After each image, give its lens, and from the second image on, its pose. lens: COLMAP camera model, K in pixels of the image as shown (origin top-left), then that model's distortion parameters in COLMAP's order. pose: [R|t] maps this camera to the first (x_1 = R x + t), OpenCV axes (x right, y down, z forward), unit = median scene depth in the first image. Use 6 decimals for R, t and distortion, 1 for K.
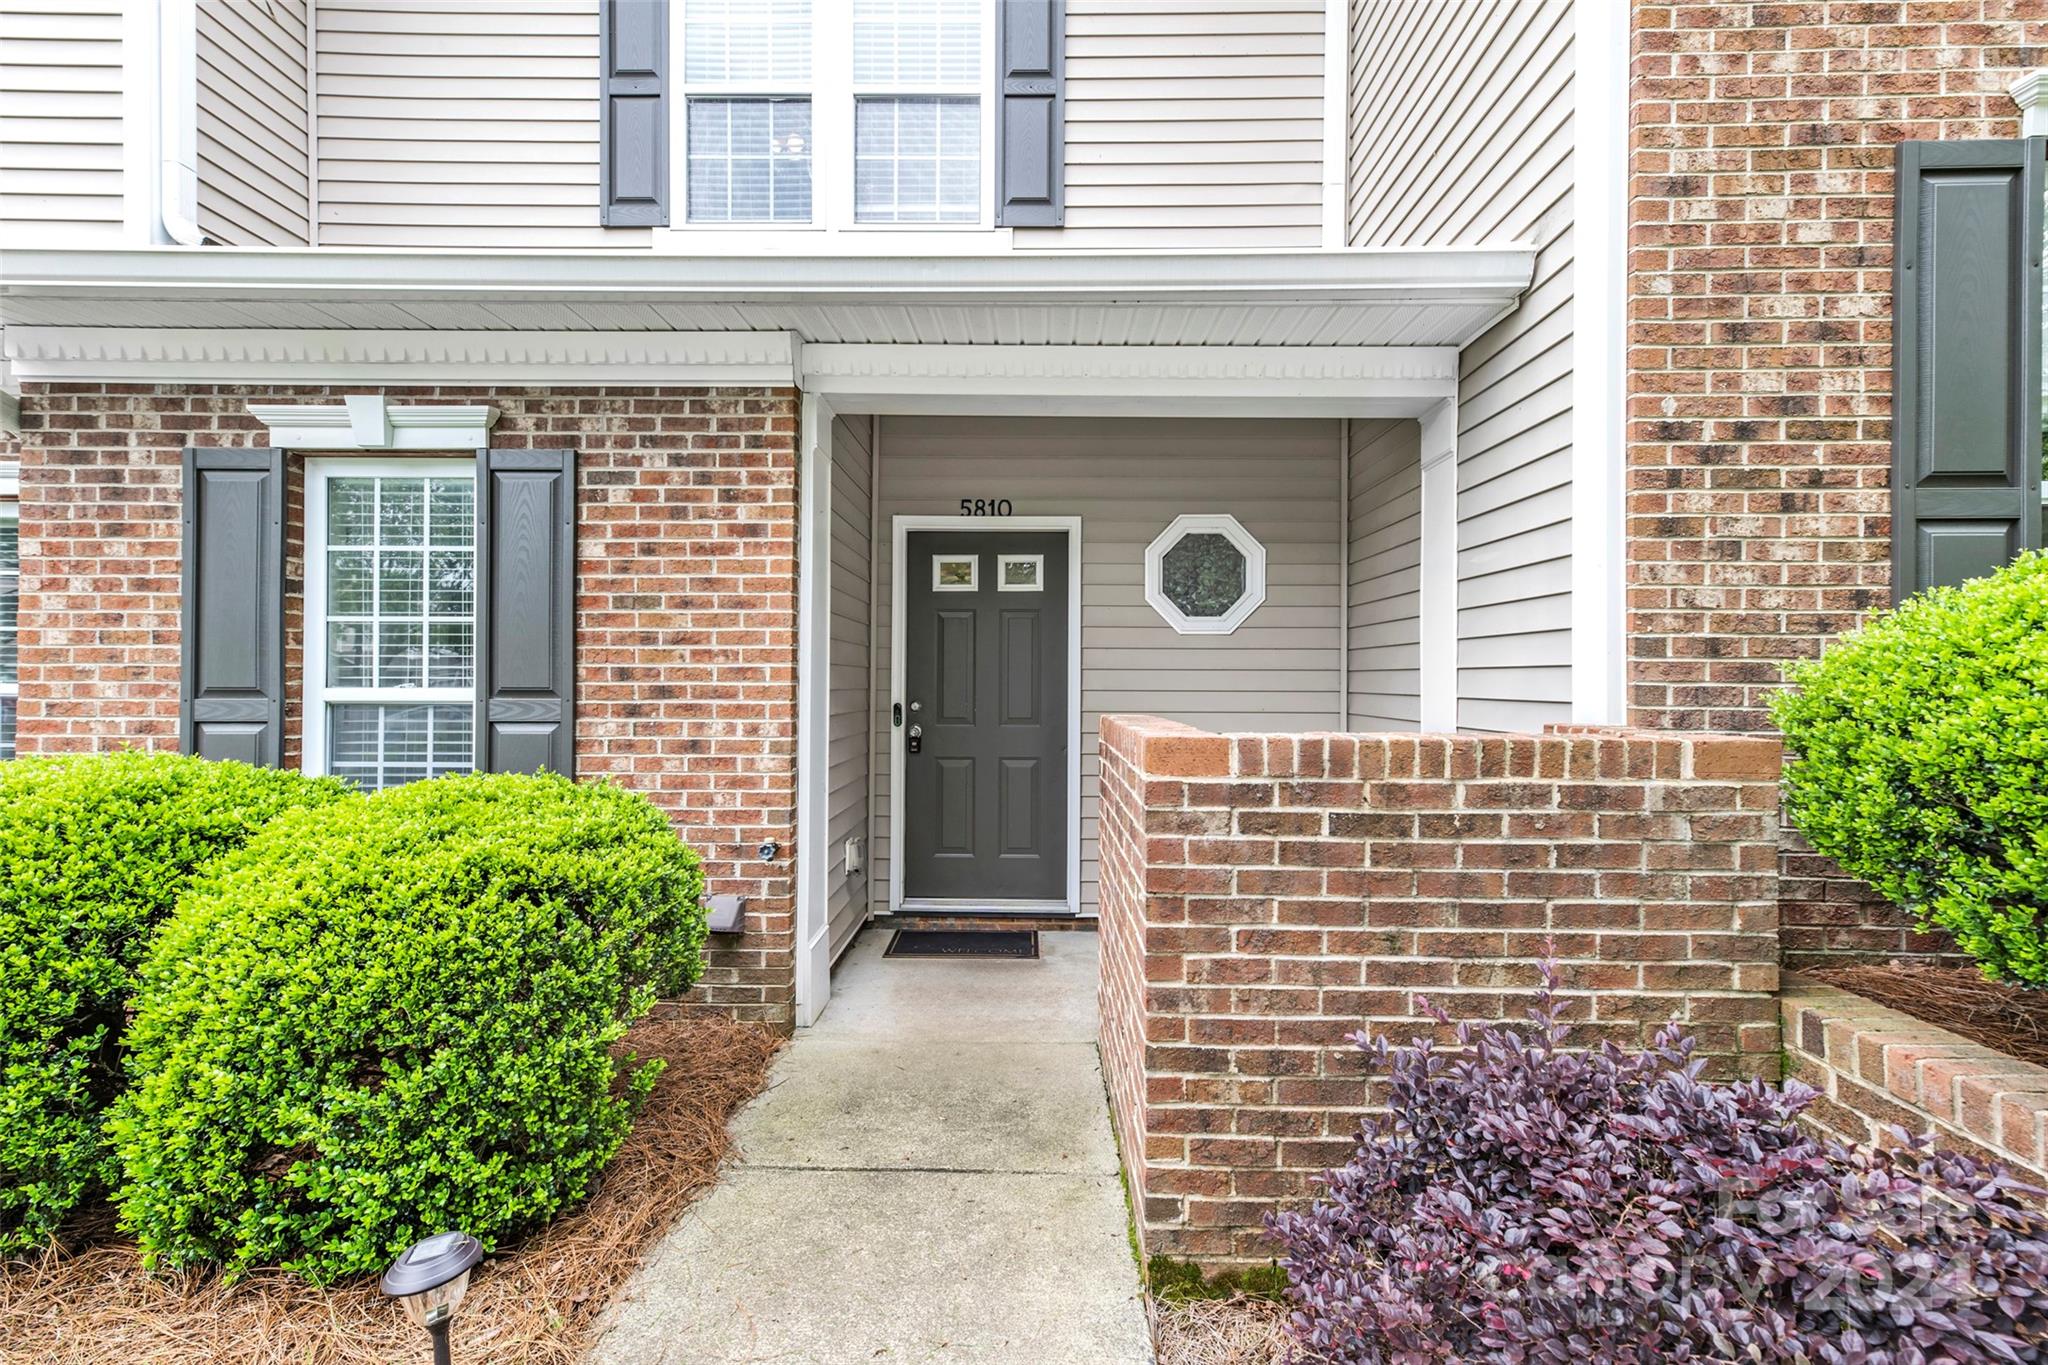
lens RADIAL K [[957.4, 0, 1024.0], [0, 957.4, 682.5], [0, 0, 1]] dist [0.019018, 0.000073]
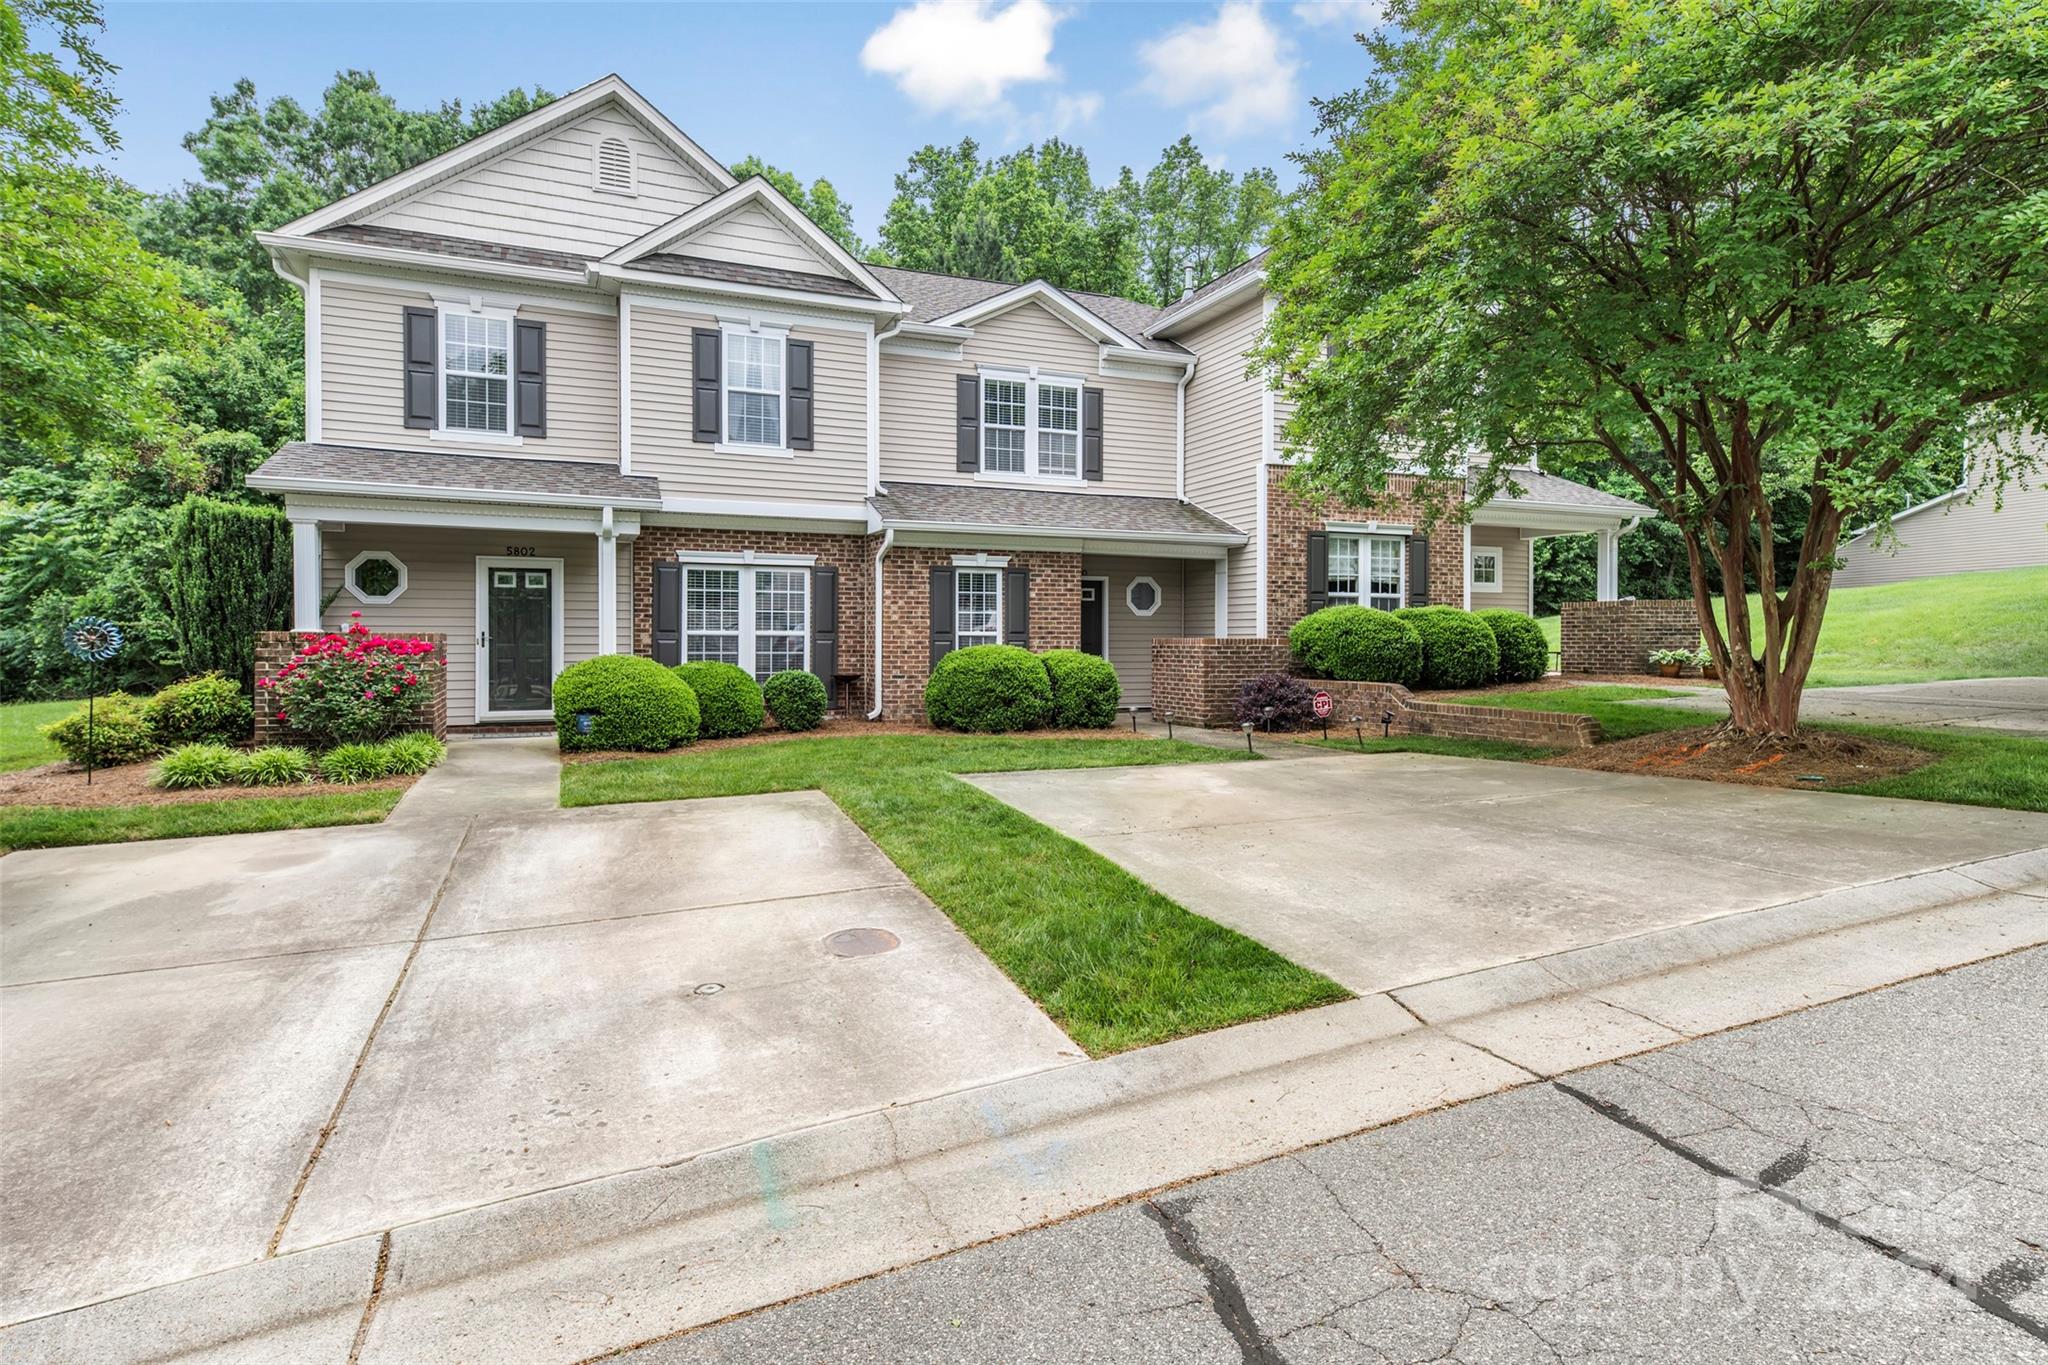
lens RADIAL K [[1163.2, 0, 1024.0], [0, 1163.2, 682.5], [0, 0, 1]] dist [0.000159, -0.000009]
pose [[0.915505, -0.016721, 0.401960, -2.586992], [0.002315, 0.999338, 0.036299, 0.044346], [-0.402301, -0.032301, 0.914938, -3.524652]]
